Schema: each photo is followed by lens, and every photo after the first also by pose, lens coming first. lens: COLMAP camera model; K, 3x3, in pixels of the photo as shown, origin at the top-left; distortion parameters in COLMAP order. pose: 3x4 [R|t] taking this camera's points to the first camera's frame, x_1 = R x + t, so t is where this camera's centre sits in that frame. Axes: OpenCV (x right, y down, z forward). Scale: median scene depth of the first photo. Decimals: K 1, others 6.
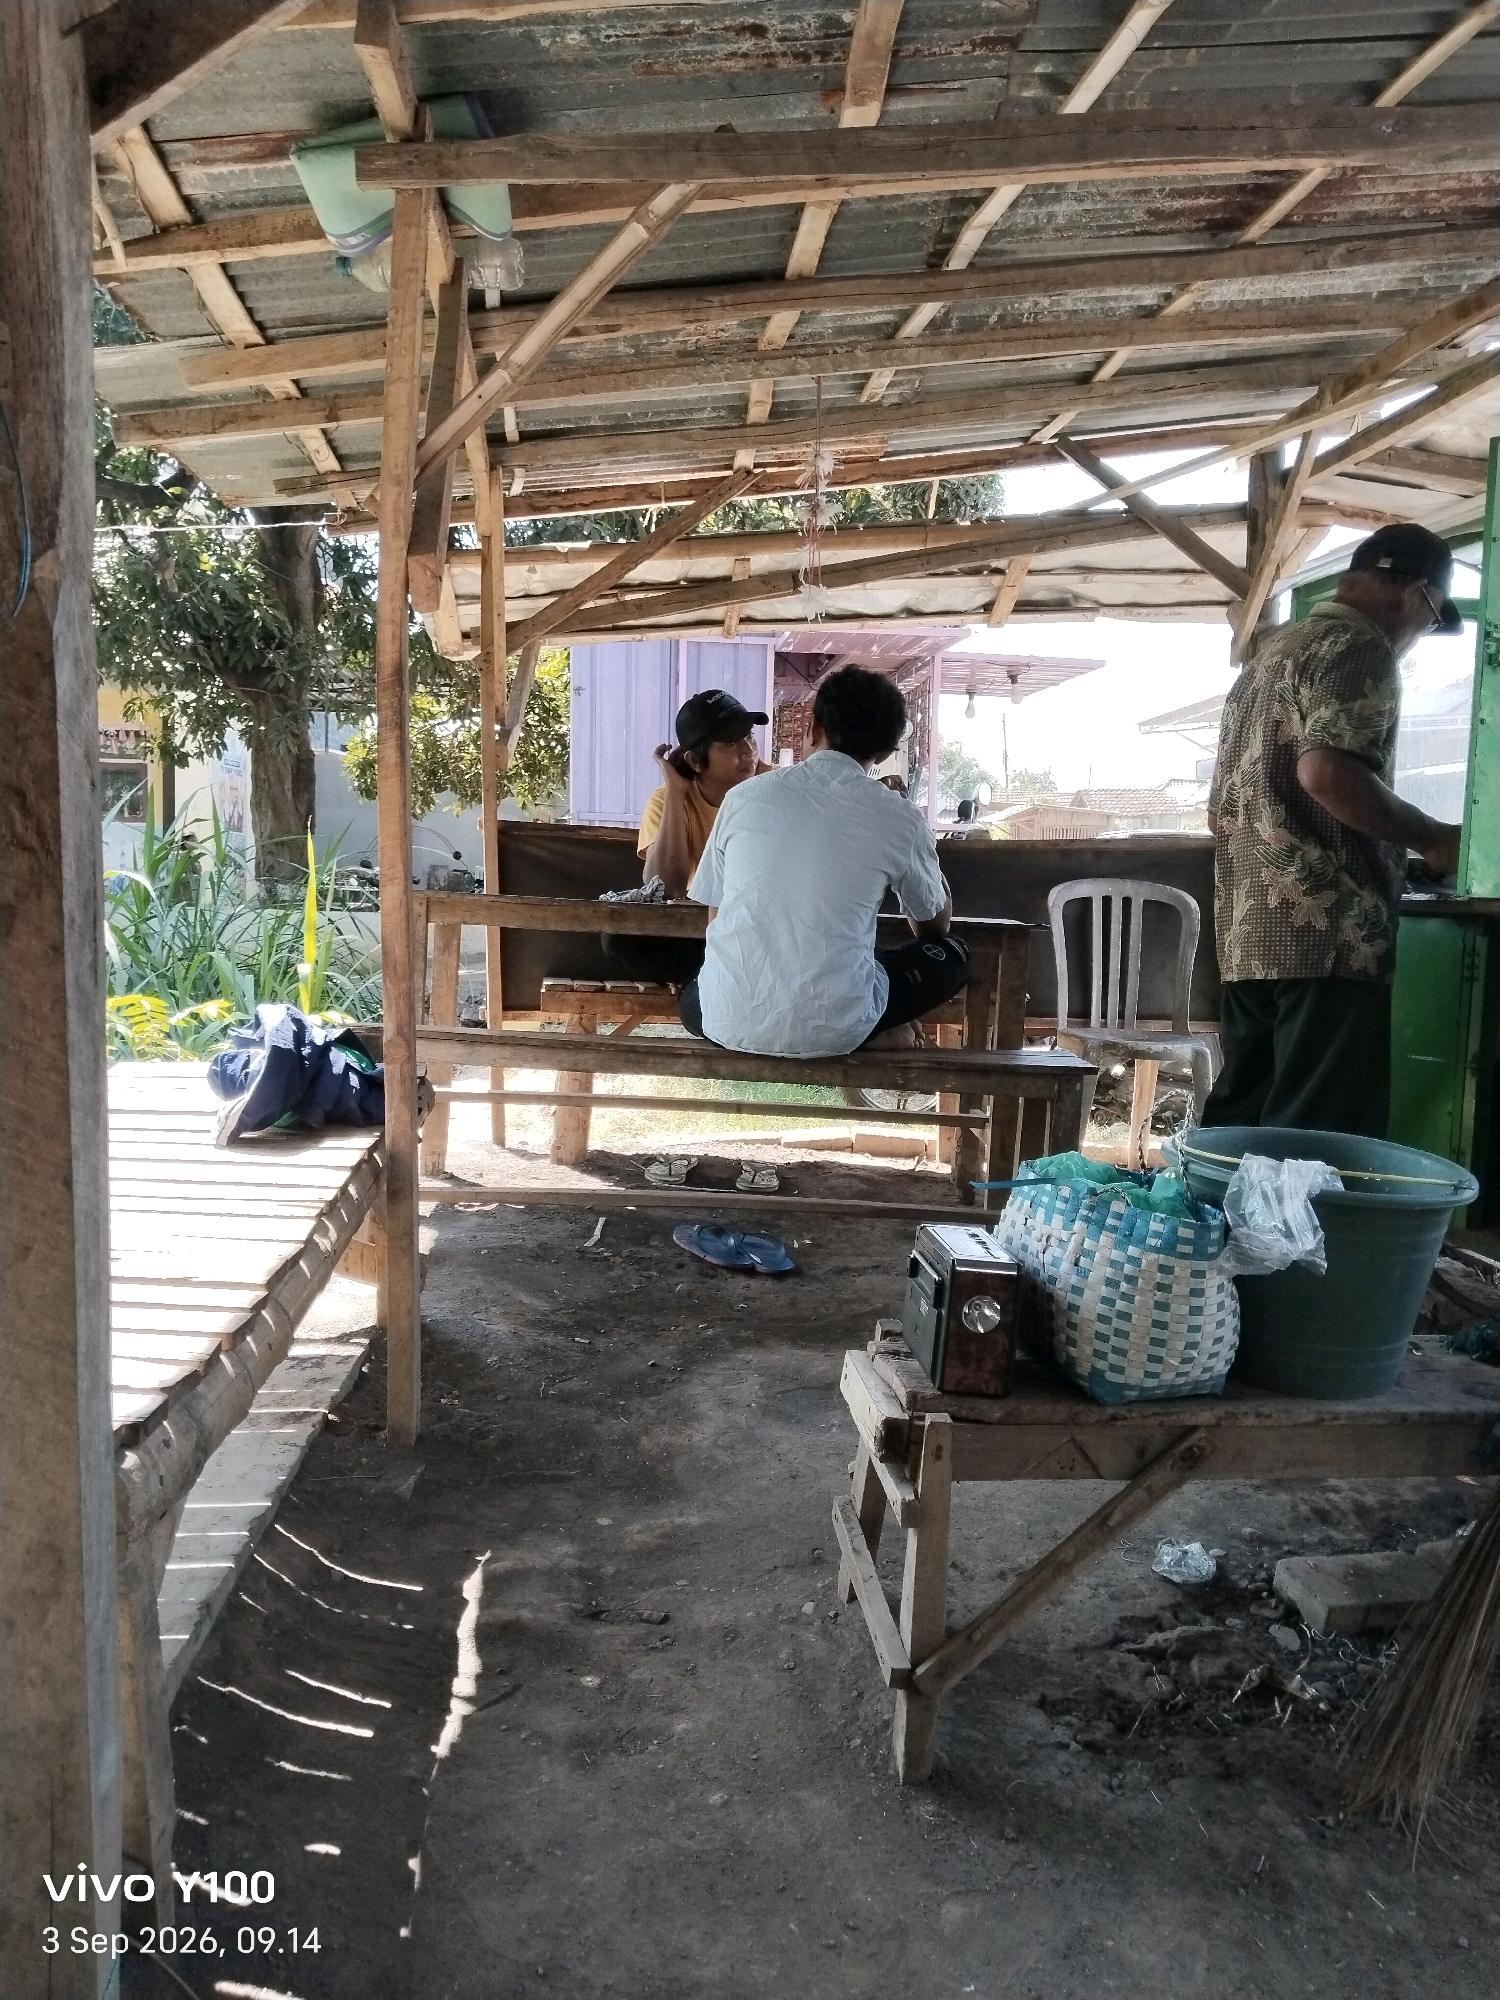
lens RADIAL K [[1637.1, 0, 753.6], [0, 1637.1, 1003.7], [0, 0, 1]] dist [0.054316, -0.076102]
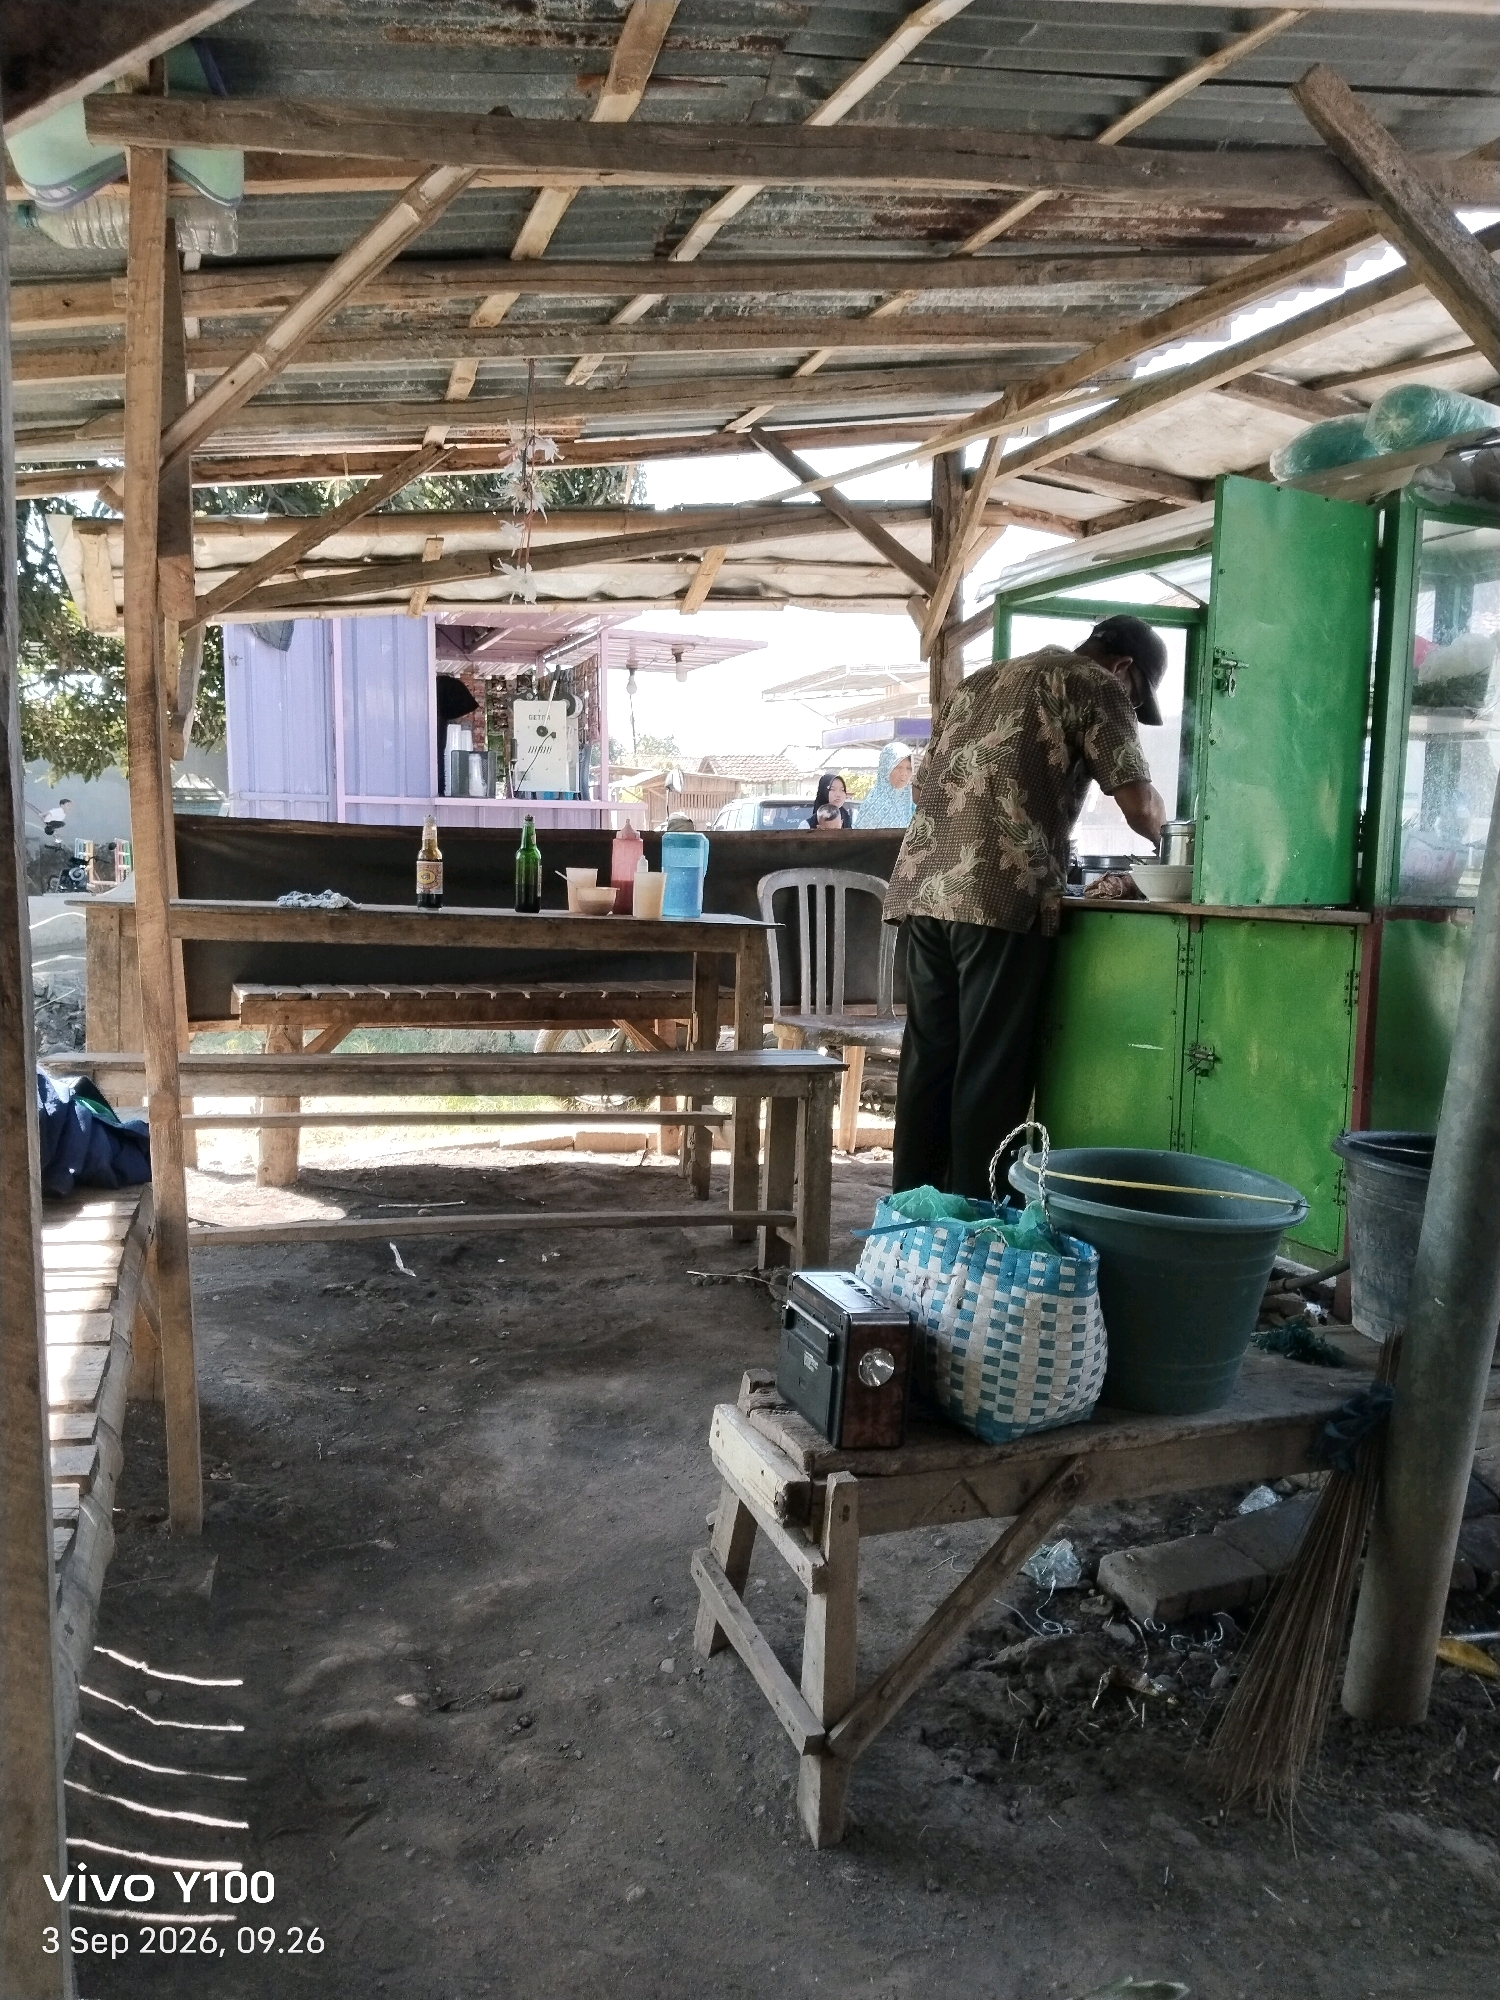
lens RADIAL K [[1637.1, 0, 749.3], [0, 1637.1, 999.0], [0, 0, 1]] dist [0.054316, -0.076102]
pose [[0.971215, -0.036649, 0.235370, -0.096414], [0.030814, 0.999121, 0.028422, -0.038138], [-0.236205, -0.020351, 0.971490, 0.035104]]
